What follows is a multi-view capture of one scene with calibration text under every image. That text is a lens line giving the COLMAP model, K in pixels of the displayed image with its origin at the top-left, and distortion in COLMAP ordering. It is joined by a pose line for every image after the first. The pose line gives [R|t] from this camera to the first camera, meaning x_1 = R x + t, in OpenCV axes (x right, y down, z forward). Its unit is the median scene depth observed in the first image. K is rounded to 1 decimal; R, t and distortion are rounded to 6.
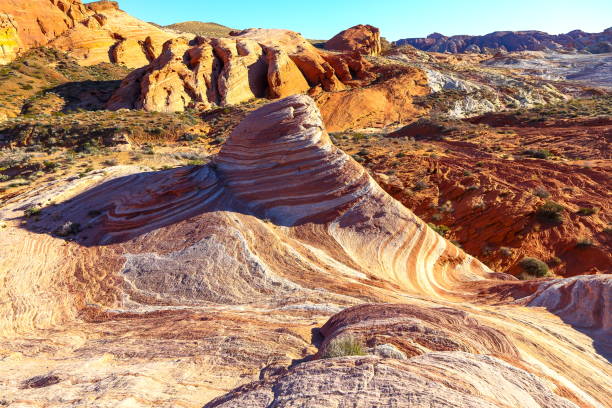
lens RADIAL K [[407.8, 0, 306.8], [0, 407.8, 201.7], [0, 0, 1]] dist [0.005872, 0.003655]
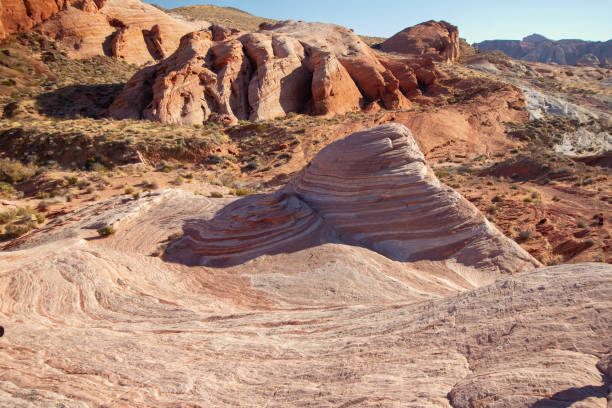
lens RADIAL K [[582.5, 0, 308.0], [0, 582.5, 205.4], [0, 0, 1]] dist [-0.006378, 0.023625]
pose [[0.996039, 0.067794, -0.057541, -0.029936], [-0.072656, 0.993546, -0.087100, 0.010339], [0.051264, 0.090936, 0.994536, -0.065882]]
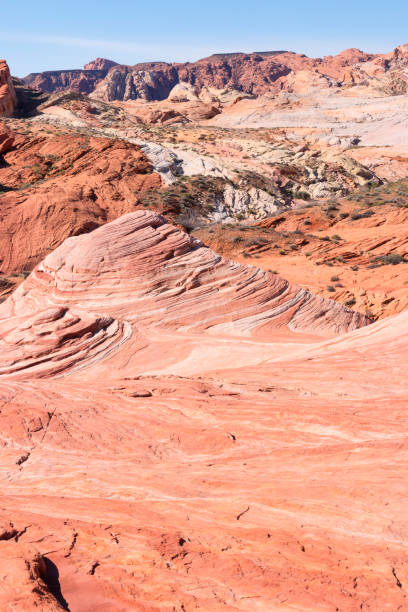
lens RADIAL K [[582.5, 0, 204.0], [0, 582.5, 306.0], [0, 0, 1]] dist [-0.006378, 0.023625]
pose [[0.928853, -0.119888, 0.350511, 2.650038], [0.165469, 0.980820, -0.103016, -0.642730], [-0.331438, 0.153685, 0.930876, 6.349886]]
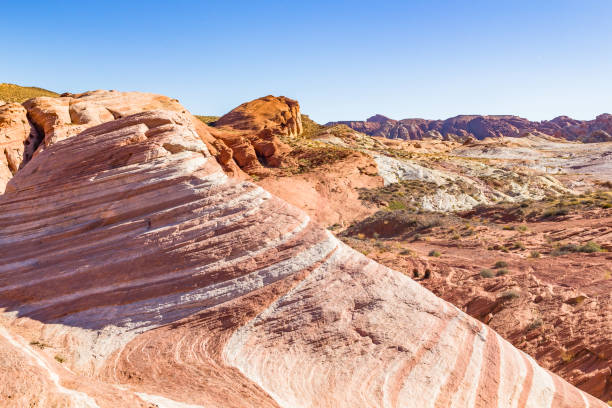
lens RADIAL K [[654.8, 0, 313.0], [0, 654.8, 203.6], [0, 0, 1]] dist [-0.004494, 0.000388]
pose [[0.982575, -0.000263, 0.185868, 0.003519], [0.046896, 0.967997, -0.246541, 0.011843], [-0.179854, 0.250962, 0.951142, 0.060649]]
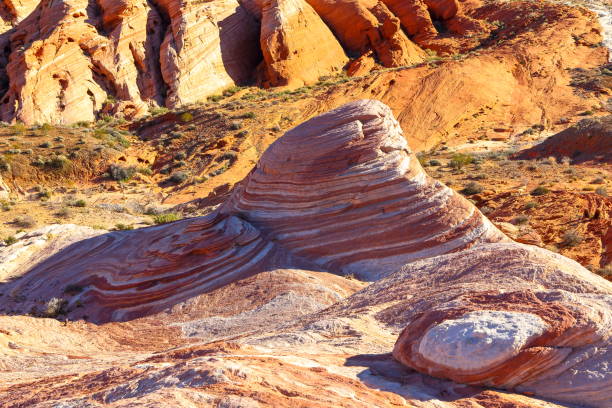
lens RADIAL K [[975.7, 0, 306.0], [0, 975.7, 204.0], [0, 0, 1]] dist [0.003549, 0.057290]
pose [[0.998927, -0.035047, -0.030259, -0.017720], [0.031305, 0.992719, -0.116318, 0.018009], [0.034115, 0.115246, 0.992751, -0.122505]]
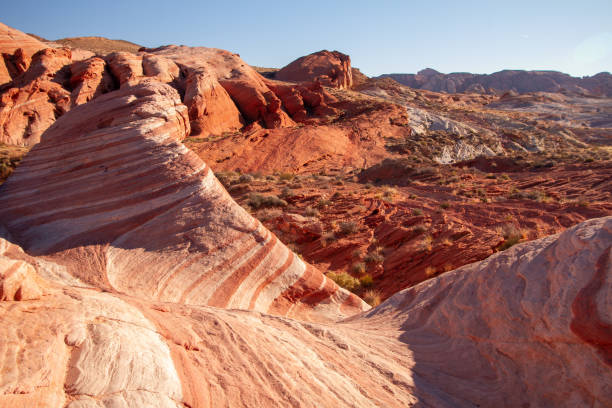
lens RADIAL K [[582.5, 0, 308.0], [0, 582.5, 205.4], [0, 0, 1]] dist [-0.006378, 0.023625]
pose [[0.995753, 0.018699, 0.090143, 0.035941], [-0.004826, 0.988411, -0.151723, 0.018883], [-0.091935, 0.150644, 0.984304, 0.019019]]
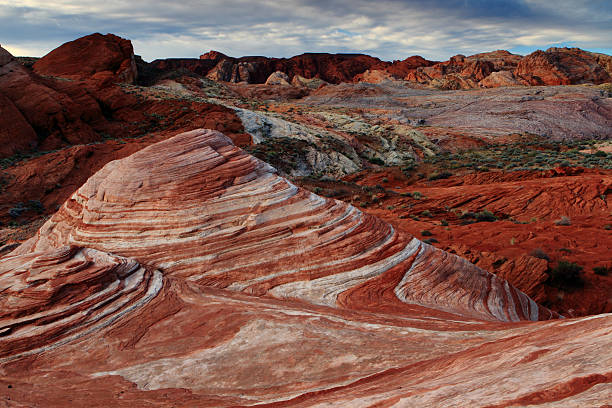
lens RADIAL K [[760.2, 0, 306.0], [0, 760.2, 204.0], [0, 0, 1]] dist [-0.091003, -0.004189]
pose [[0.917932, -0.040676, 0.394647, -0.083193], [0.114189, 0.979725, -0.164619, 0.014542], [-0.379950, 0.196174, 0.903966, -0.022597]]
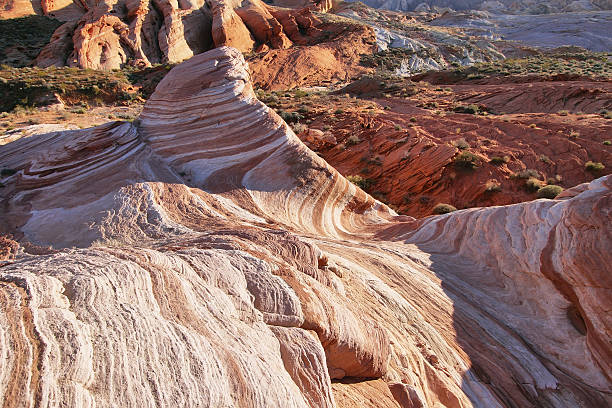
lens RADIAL K [[403.8, 0, 303.3], [0, 403.8, 205.1], [0, 0, 1]] dist [-0.001244, 0.000138]
pose [[0.994687, -0.029600, 0.098600, 0.014250], [0.019372, 0.994481, 0.103112, 0.004047], [-0.101108, -0.100655, 0.989771, -0.001523]]
